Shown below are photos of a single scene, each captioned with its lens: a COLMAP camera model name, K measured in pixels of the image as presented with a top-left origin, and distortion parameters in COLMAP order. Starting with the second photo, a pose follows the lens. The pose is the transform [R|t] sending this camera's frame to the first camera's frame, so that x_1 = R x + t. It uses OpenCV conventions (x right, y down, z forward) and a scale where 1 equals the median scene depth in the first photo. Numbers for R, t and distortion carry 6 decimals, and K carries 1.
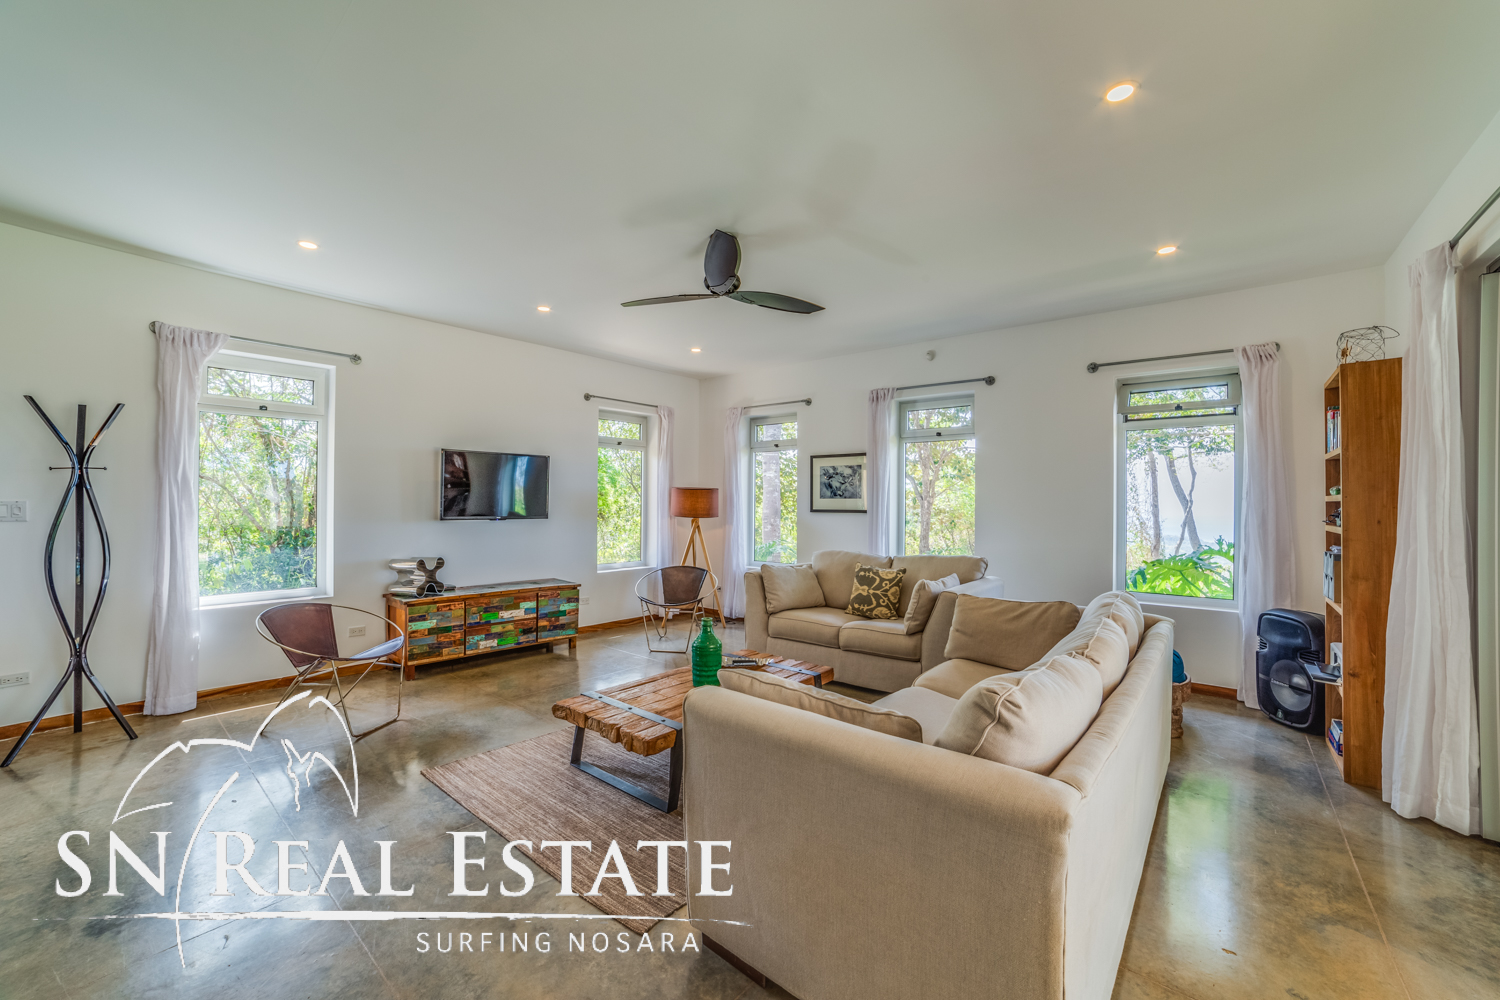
lens RADIAL K [[595.2, 0, 752.4], [0, 595.2, 501.3], [0, 0, 1]] dist [-0.093867, 0.037034]
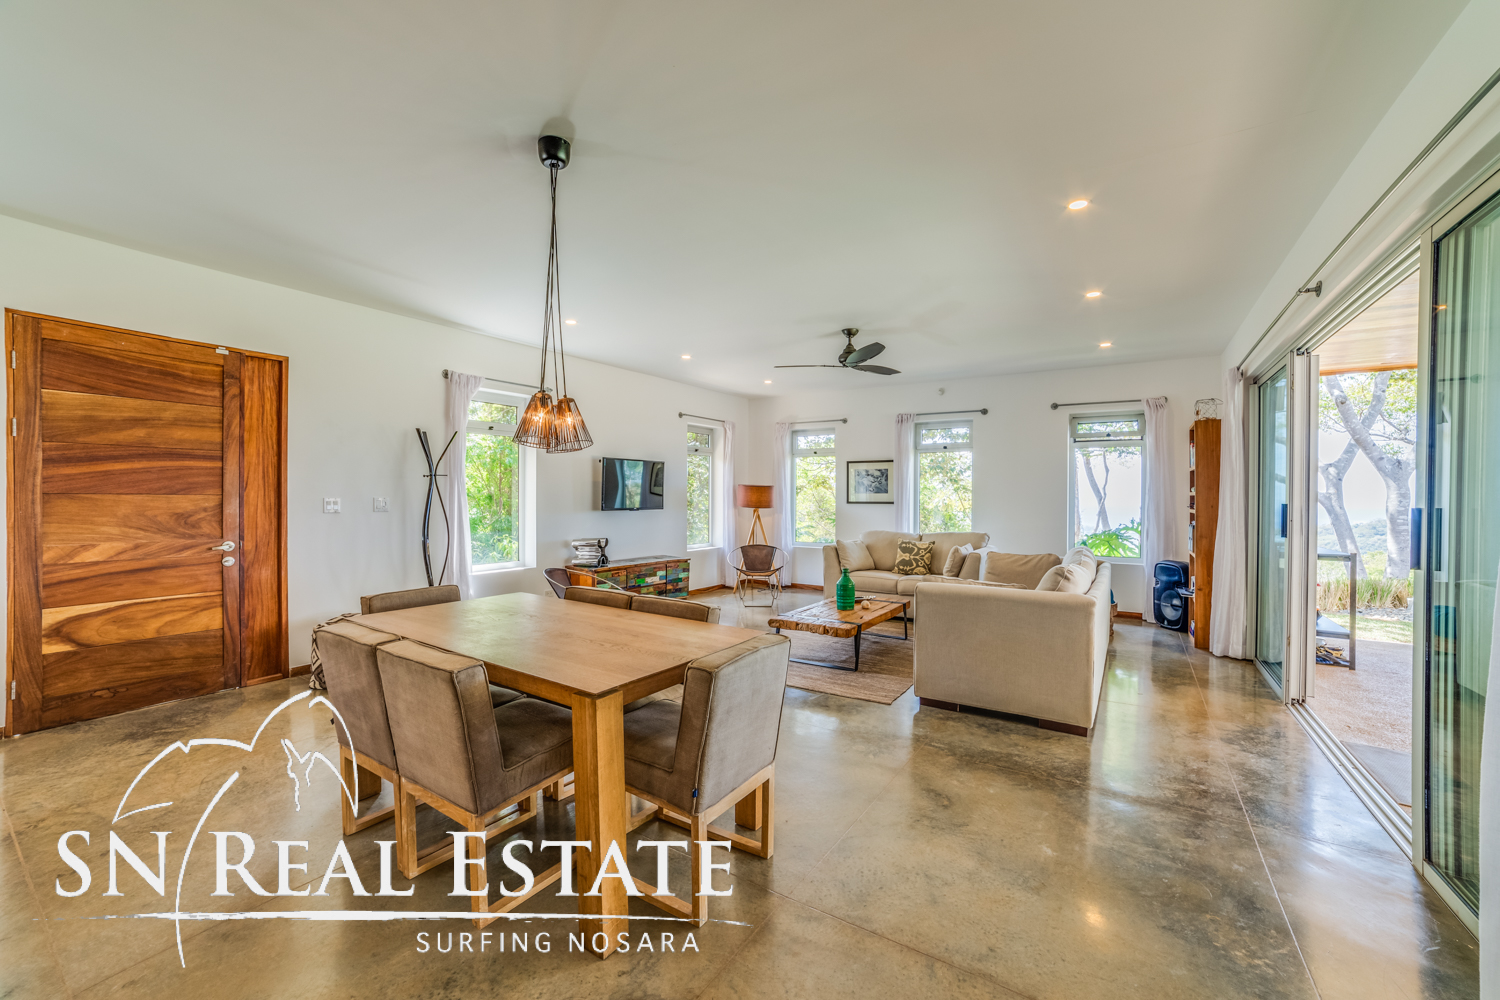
lens RADIAL K [[595.2, 0, 752.4], [0, 595.2, 501.3], [0, 0, 1]] dist [-0.093867, 0.037034]
pose [[0.993519, -0.004126, 0.113587, -0.356534], [0.002795, 0.999926, 0.011877, -0.004536], [-0.113628, -0.011482, 0.993457, -0.408415]]
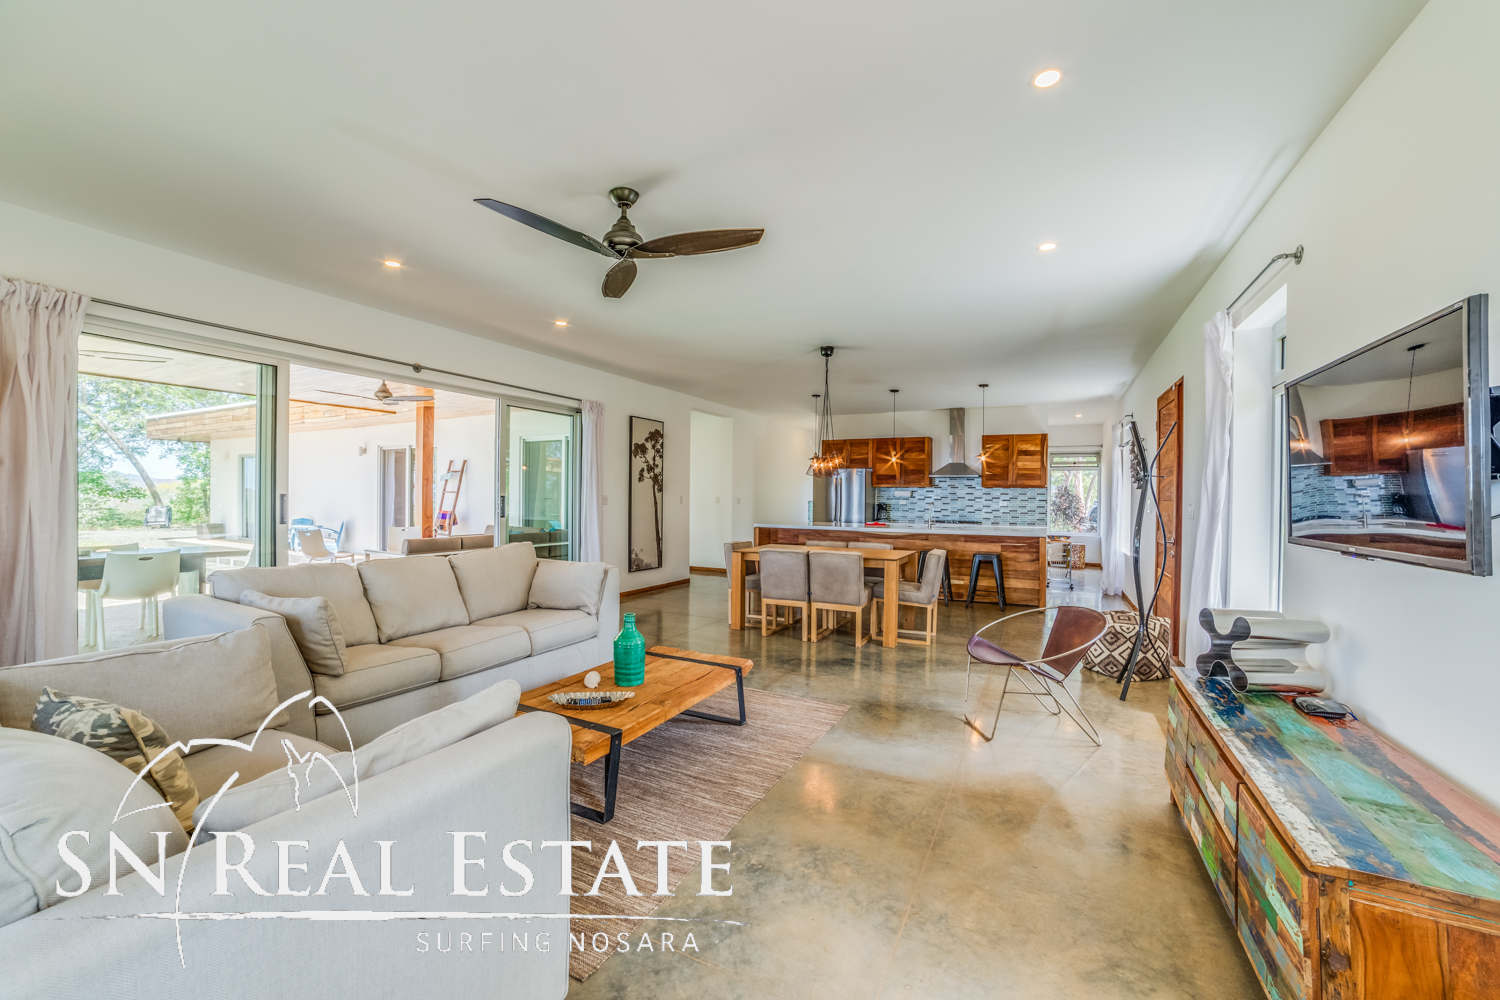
lens RADIAL K [[595.2, 0, 752.4], [0, 595.2, 501.3], [0, 0, 1]] dist [-0.093867, 0.037034]
pose [[-0.973728, -0.017246, -0.227059, -0.033301], [-0.018157, 0.999833, 0.001926, 0.006609], [0.226988, 0.005998, -0.973879, 1.364567]]
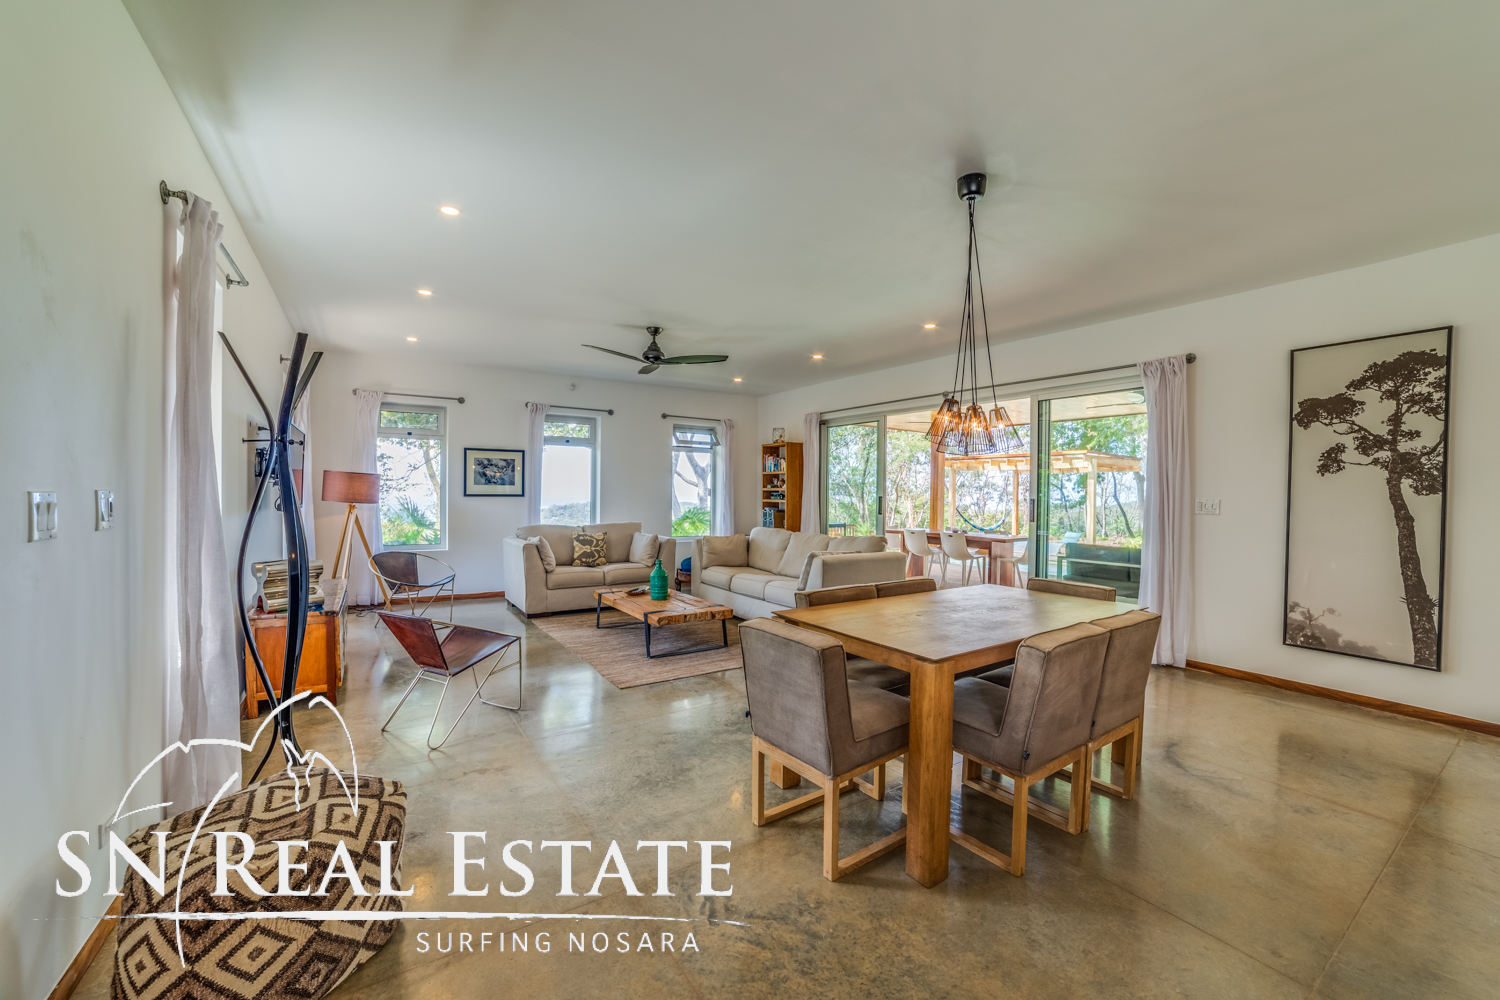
lens RADIAL K [[595.2, 0, 752.4], [0, 595.2, 501.3], [0, 0, 1]] dist [-0.093867, 0.037034]
pose [[0.282397, -0.018677, 0.959116, -1.119234], [-0.013178, 0.999641, 0.023346, -0.008433], [-0.959207, -0.019233, 0.282050, 0.187696]]
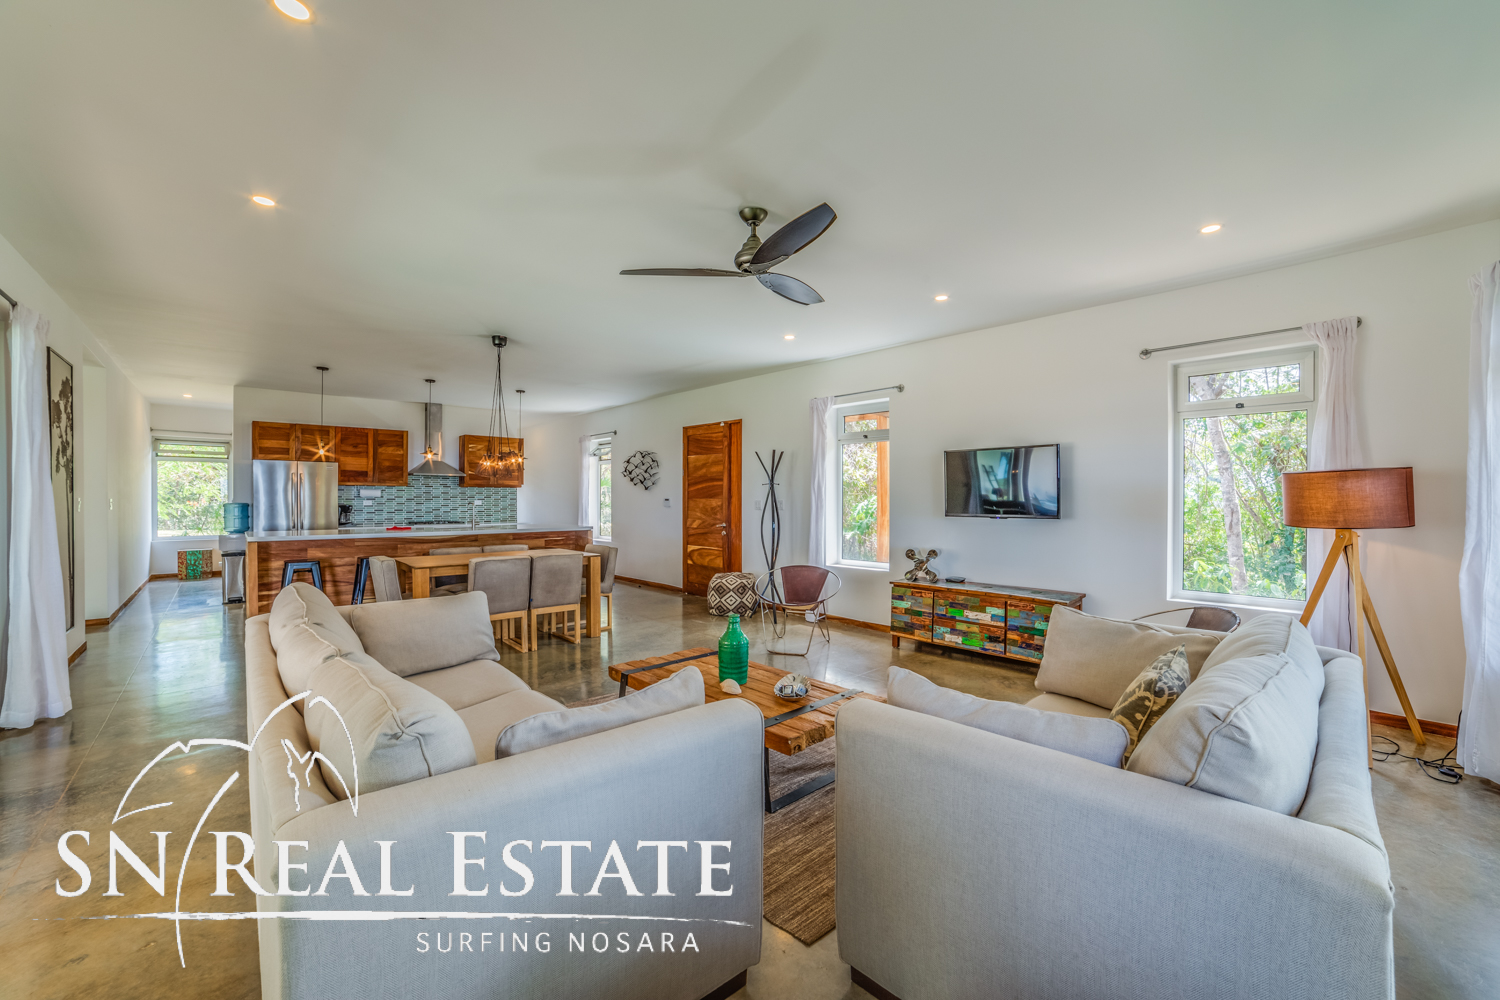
lens RADIAL K [[595.2, 0, 752.4], [0, 595.2, 501.3], [0, 0, 1]] dist [-0.093867, 0.037034]
pose [[-0.121672, -0.003808, -0.992563, 0.625526], [0.001239, 0.999991, -0.003988, 0.008035], [0.992570, -0.001715, -0.121666, 0.794994]]
